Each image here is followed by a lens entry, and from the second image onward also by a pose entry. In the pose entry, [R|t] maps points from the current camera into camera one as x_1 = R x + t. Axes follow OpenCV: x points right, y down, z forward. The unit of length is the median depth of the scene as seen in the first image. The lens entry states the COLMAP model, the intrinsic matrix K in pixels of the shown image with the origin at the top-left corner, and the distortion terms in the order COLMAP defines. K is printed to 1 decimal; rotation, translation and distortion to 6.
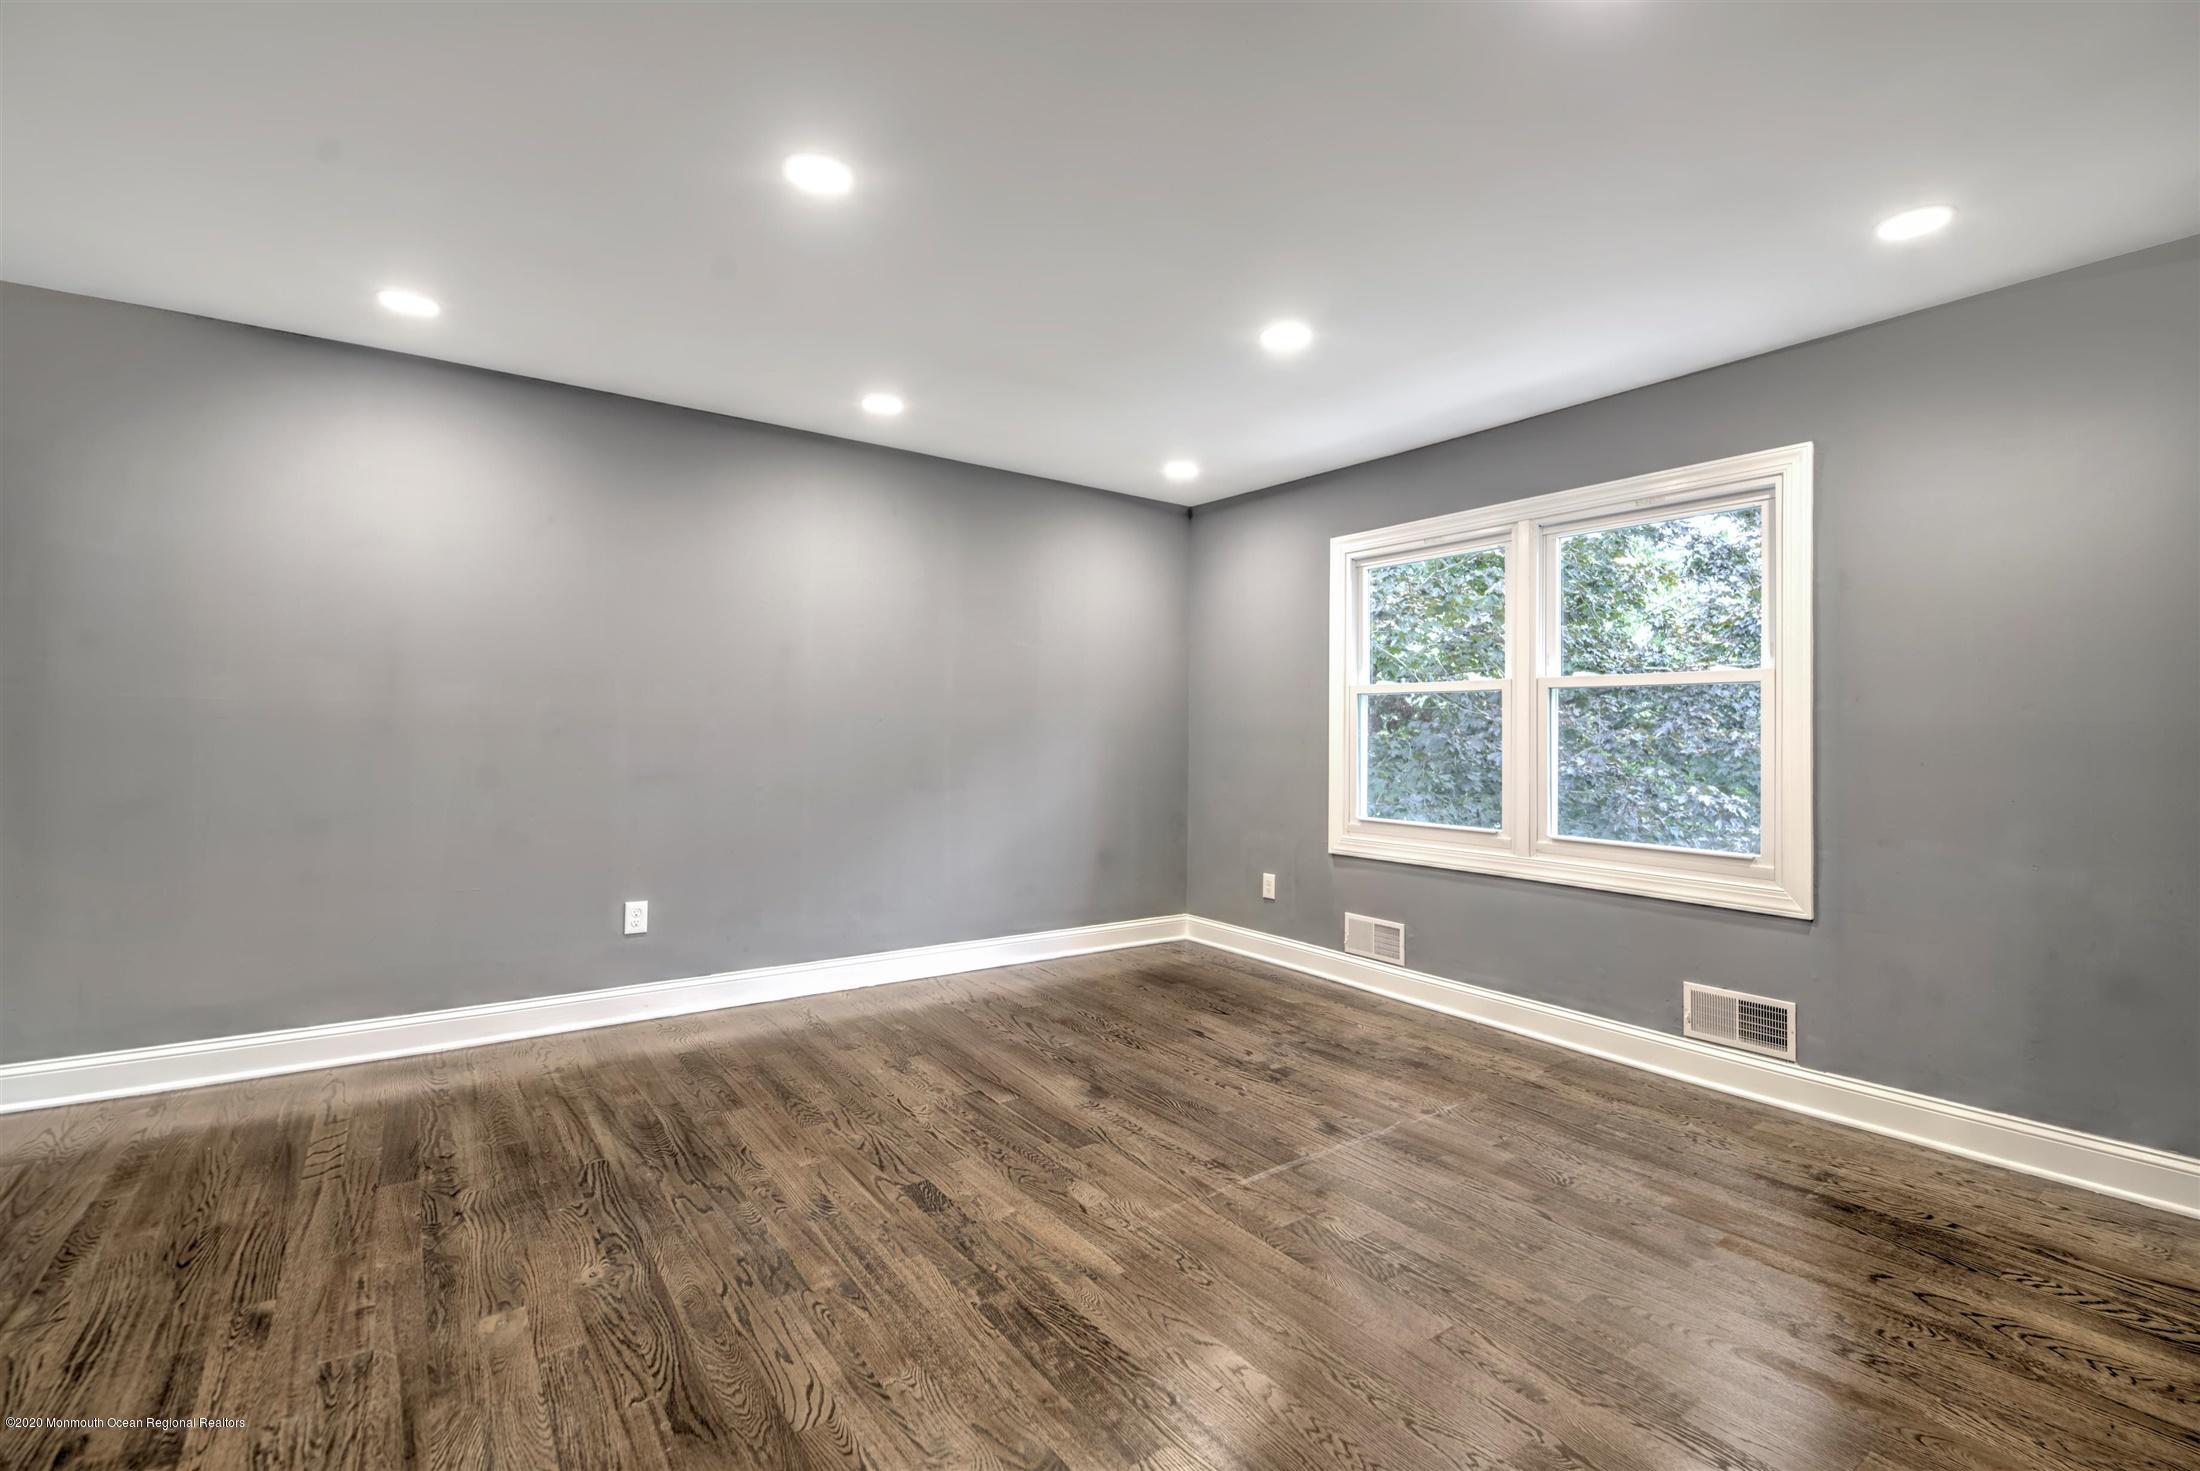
lens RADIAL K [[972.8, 0, 1114.9], [0, 972.8, 717.5], [0, 0, 1]] dist [-0.005257, -0.005895]
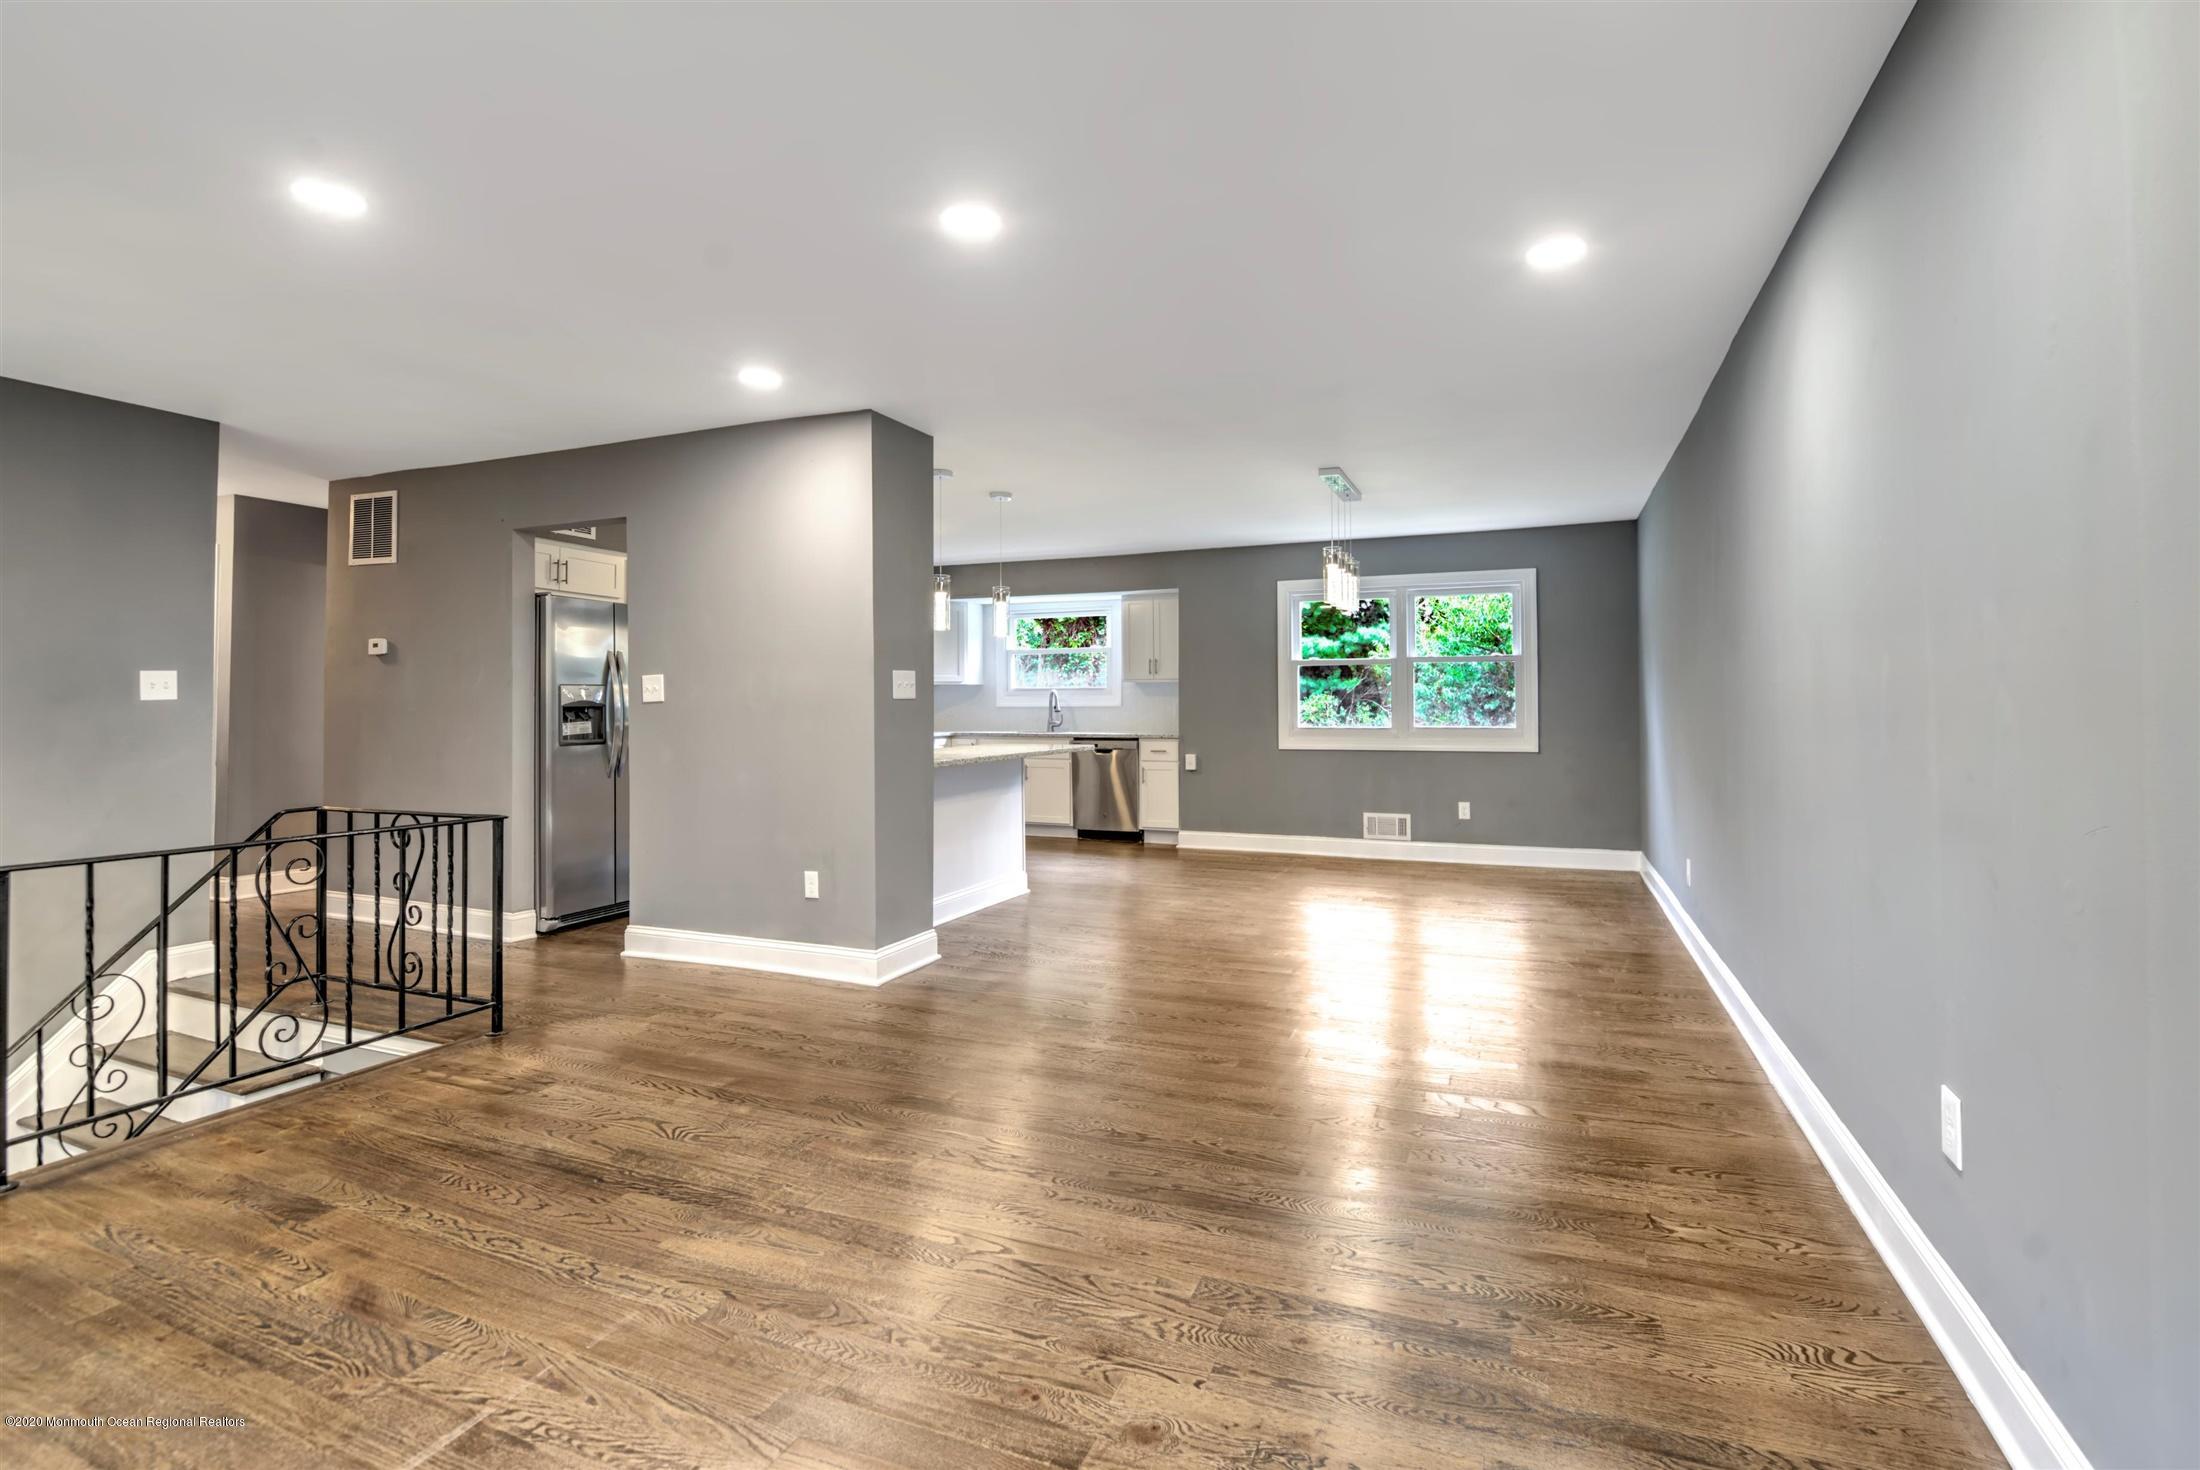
lens RADIAL K [[986.8, 0, 1131.0], [0, 986.8, 690.9], [0, 0, 1]] dist [-0.004293, -0.007093]
pose [[-0.847338, -0.018463, -0.530733, 0.097071], [-0.002135, 0.999506, -0.031362, 0.019403], [0.531049, -0.025441, -0.846959, 1.432490]]
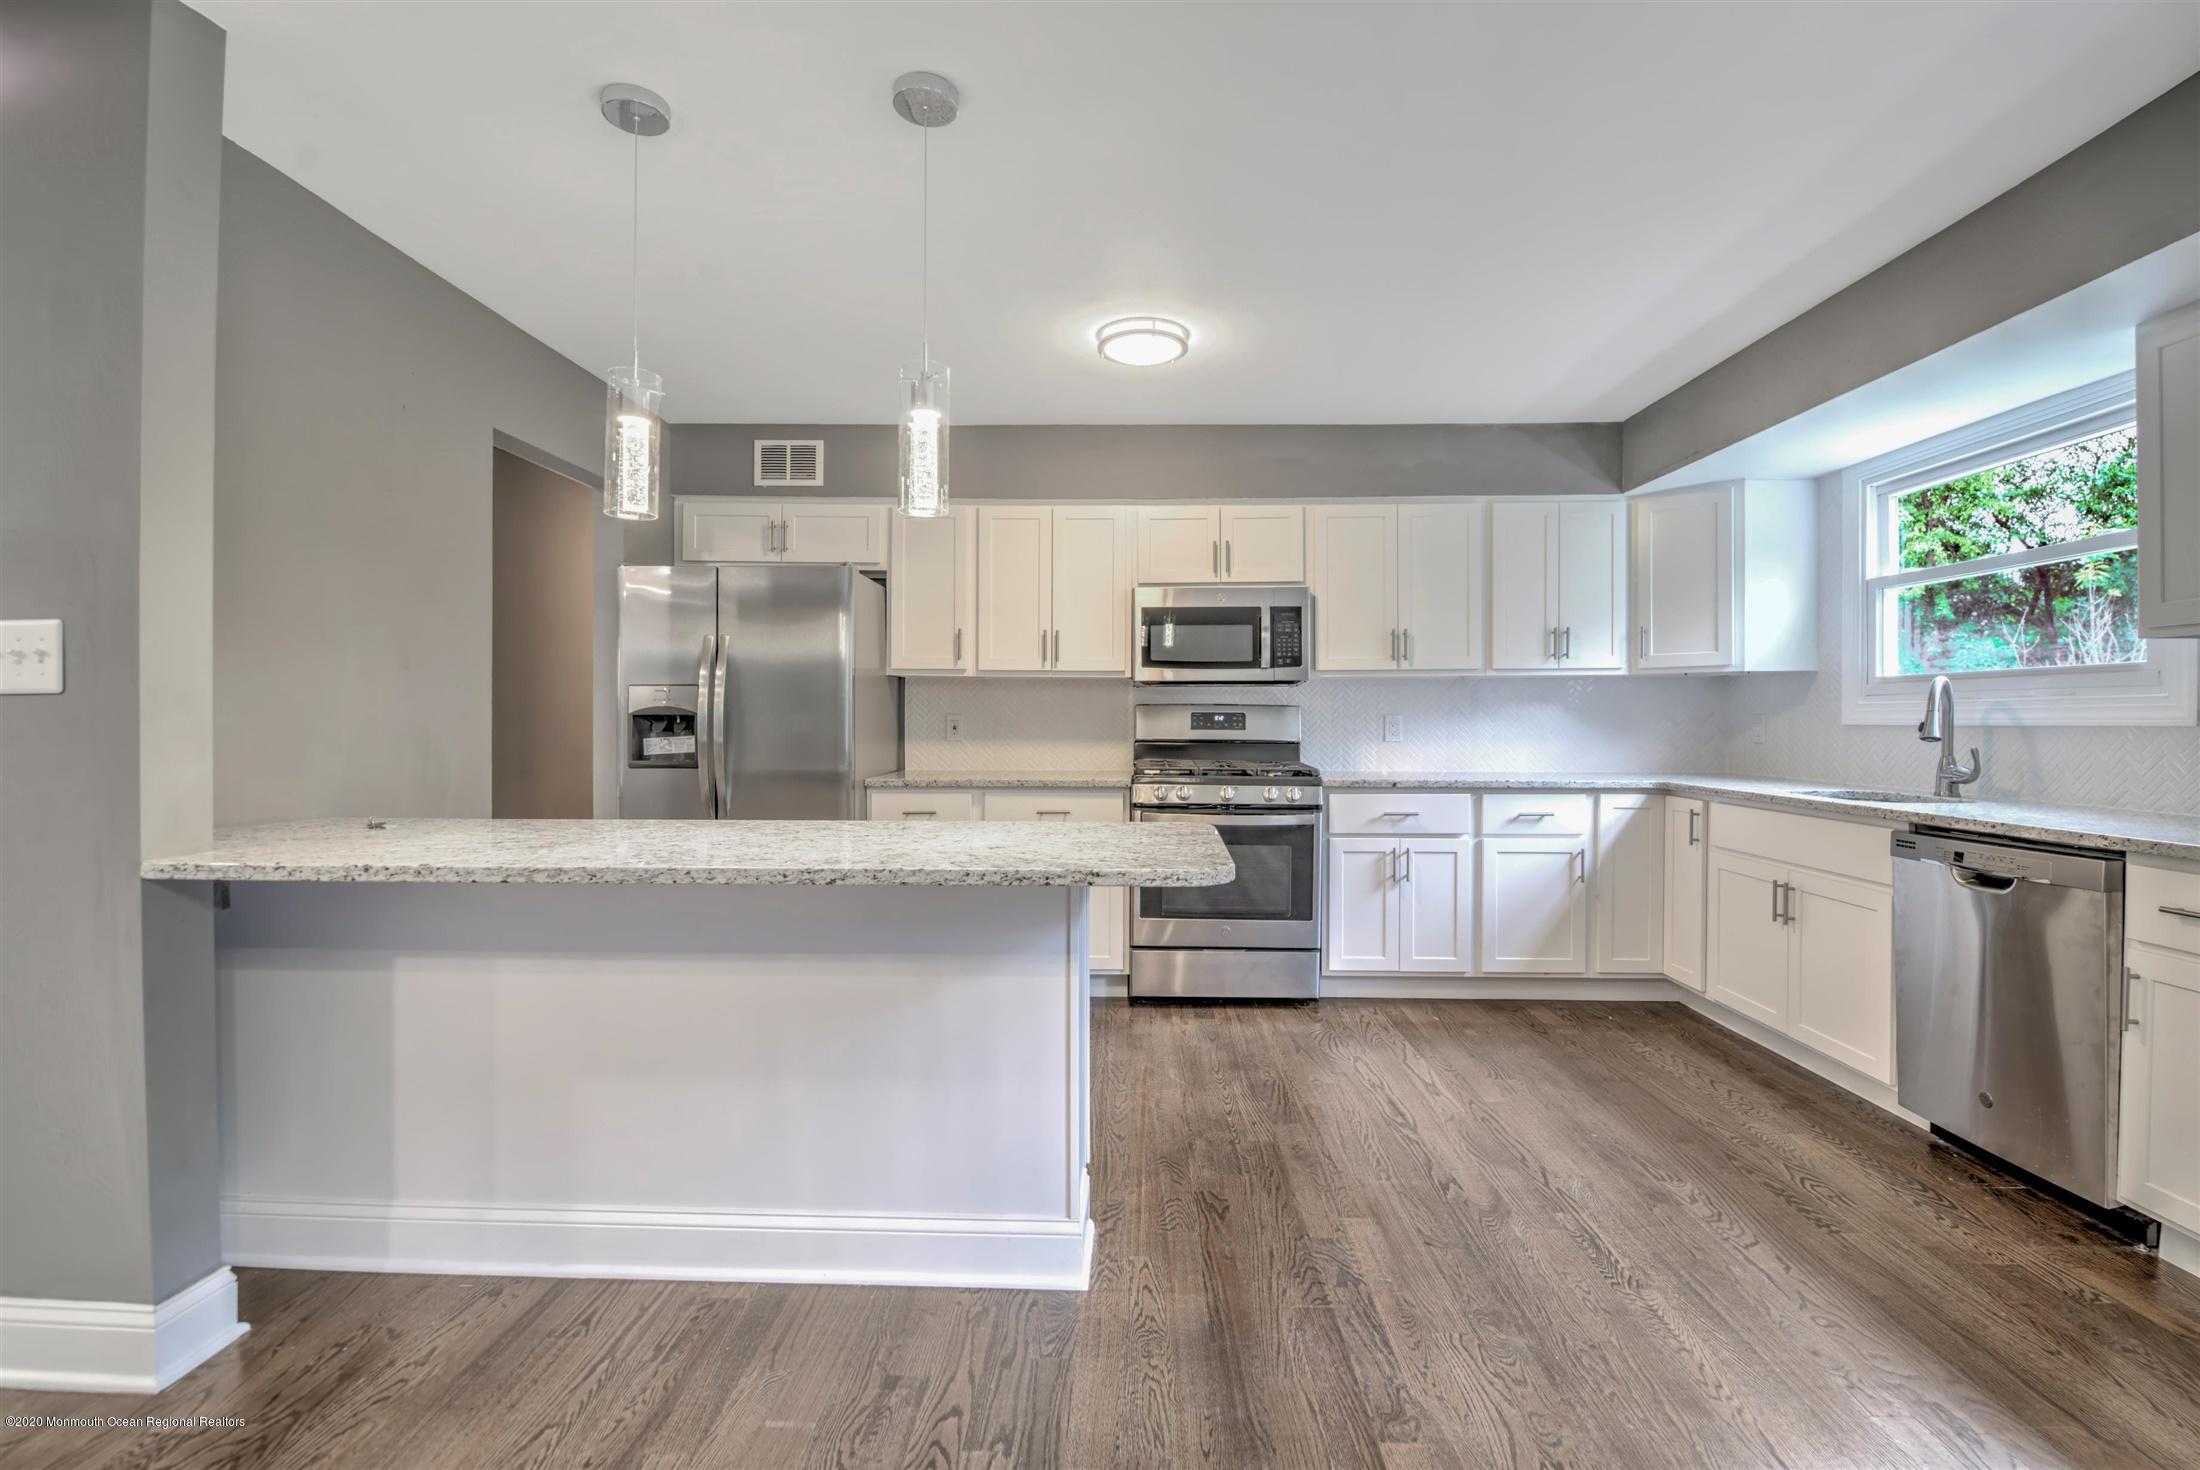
lens RADIAL K [[972.8, 0, 1113.7], [0, 972.8, 721.3], [0, 0, 1]] dist [-0.005257, -0.005895]
pose [[-0.798709, -0.018791, 0.601424, -1.157035], [-0.022169, 0.999753, 0.001796, -0.011202], [-0.601309, -0.011898, -0.798928, 0.147039]]
